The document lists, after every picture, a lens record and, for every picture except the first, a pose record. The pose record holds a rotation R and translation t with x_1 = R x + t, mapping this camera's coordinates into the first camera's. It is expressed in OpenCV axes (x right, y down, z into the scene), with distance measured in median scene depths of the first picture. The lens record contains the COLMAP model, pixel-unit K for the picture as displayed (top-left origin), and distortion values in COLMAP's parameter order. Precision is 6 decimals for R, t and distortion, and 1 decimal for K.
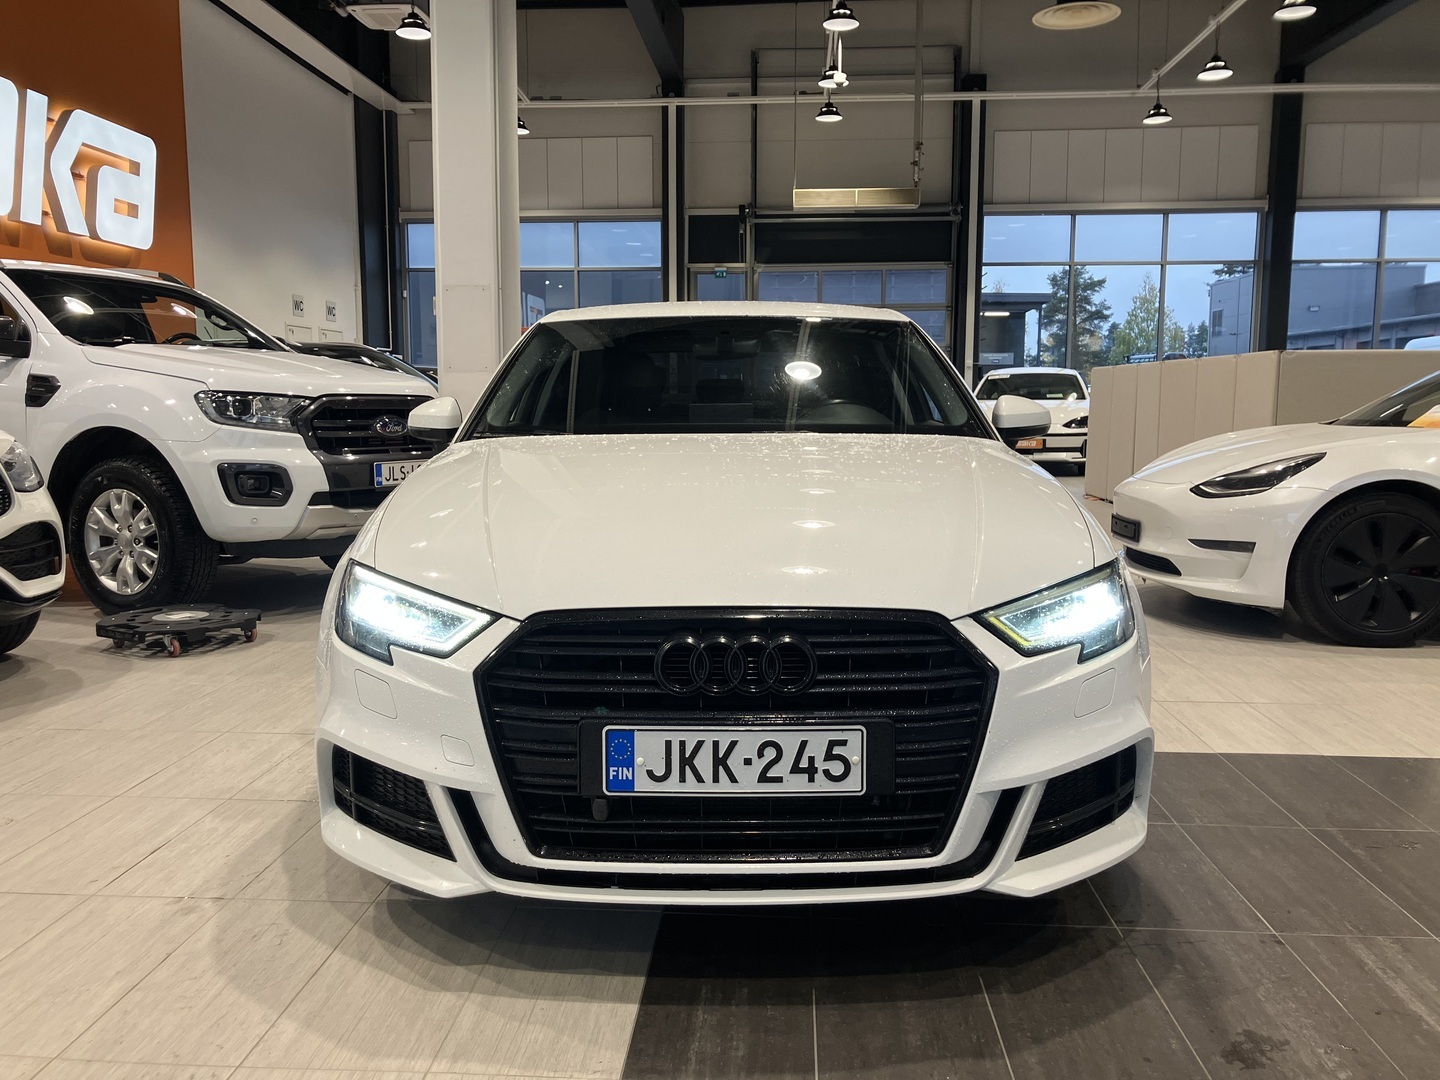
lens RADIAL K [[1184.9, 0, 702.5], [0, 1184.9, 539.7], [0, 0, 1]] dist [-0.008135, 0.051131]
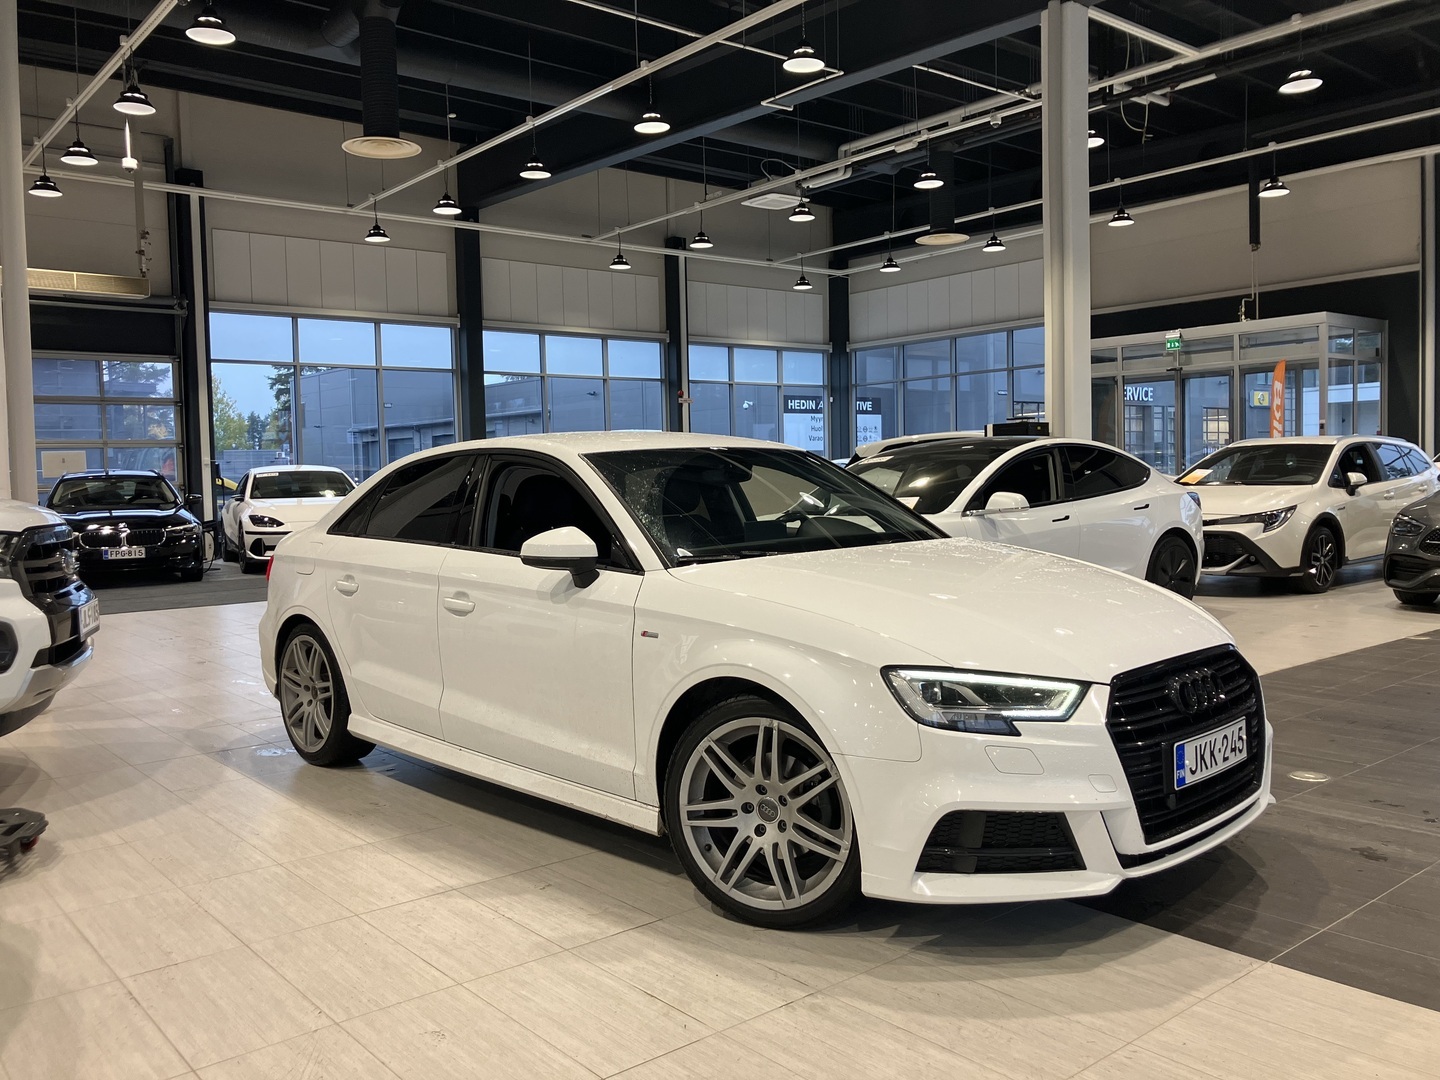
lens RADIAL K [[1184.9, 0, 702.5], [0, 1184.9, 539.7], [0, 0, 1]] dist [-0.008135, 0.051131]
pose [[0.724948, -0.055323, 0.686579, -0.917553], [0.106568, 0.993776, -0.032447, -0.068162], [-0.680510, 0.096690, 0.726331, 0.176670]]
